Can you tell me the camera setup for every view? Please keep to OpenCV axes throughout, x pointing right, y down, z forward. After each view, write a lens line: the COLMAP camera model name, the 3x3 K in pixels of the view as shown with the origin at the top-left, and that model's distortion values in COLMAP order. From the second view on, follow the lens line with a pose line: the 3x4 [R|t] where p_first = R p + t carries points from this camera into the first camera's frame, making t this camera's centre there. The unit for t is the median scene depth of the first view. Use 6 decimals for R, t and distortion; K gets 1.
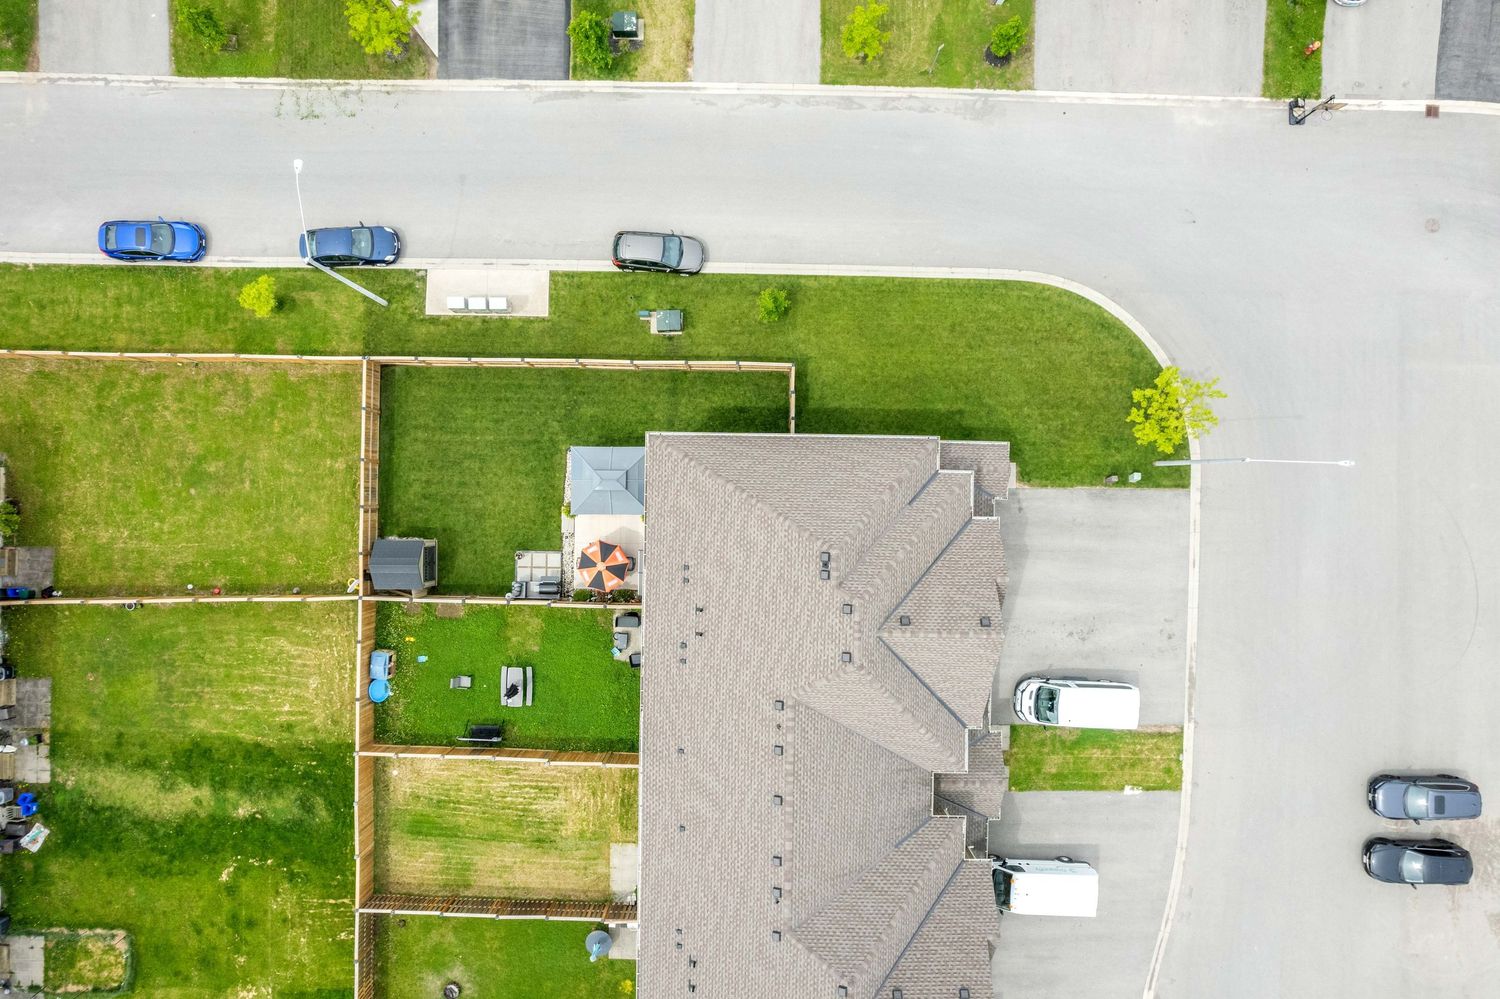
lens RADIAL K [[960.6, 0, 751.2], [0, 960.6, 509.8], [0, 0, 1]] dist [-0.005134, -0.000465]
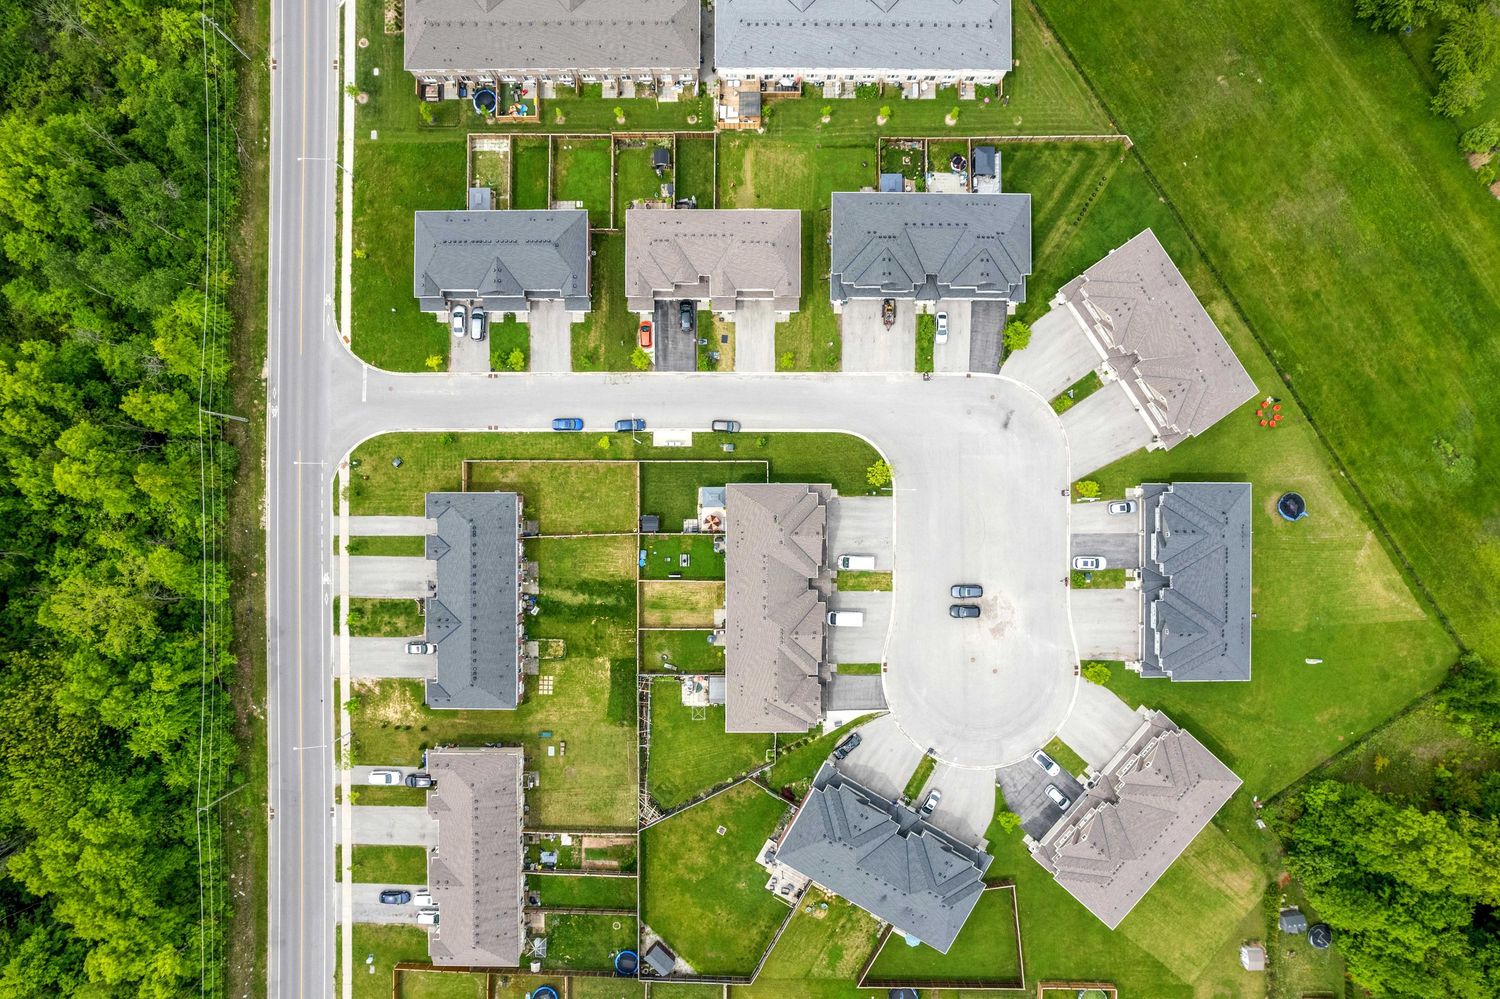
lens RADIAL K [[960.6, 0, 750.2], [0, 960.6, 497.6], [0, 0, 1]] dist [-0.005134, -0.000465]
pose [[0.999840, -0.017020, -0.005560, -0.000205], [0.016931, 0.999733, -0.015745, 0.025040], [0.005827, 0.015648, 0.999861, -2.224483]]
